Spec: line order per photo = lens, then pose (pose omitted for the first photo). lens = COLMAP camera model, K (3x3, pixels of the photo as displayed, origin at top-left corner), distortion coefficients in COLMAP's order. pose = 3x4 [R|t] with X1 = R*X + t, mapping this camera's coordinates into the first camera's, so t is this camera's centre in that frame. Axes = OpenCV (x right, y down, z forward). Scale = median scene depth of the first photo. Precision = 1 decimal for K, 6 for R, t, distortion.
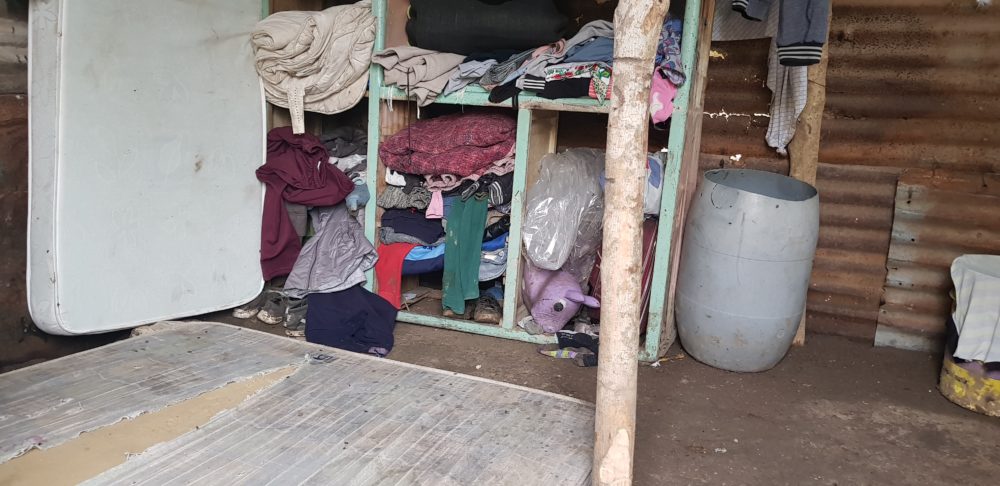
lens RADIAL K [[776.5, 0, 516.9], [0, 776.5, 245.3], [0, 0, 1]] dist [0.093619, -0.180443]
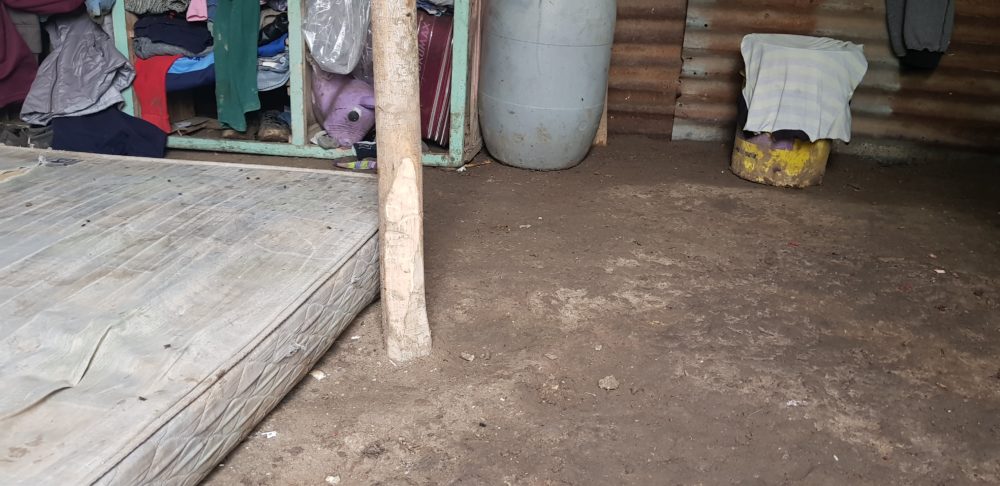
lens RADIAL K [[787.2, 0, 508.4], [0, 787.2, 242.9], [0, 0, 1]] dist [0.093062, -0.185740]
pose [[0.973931, -0.087347, 0.209352, 0.024173], [0.054455, 0.985932, 0.158025, 0.091806], [-0.220210, -0.142505, 0.964987, 0.041595]]
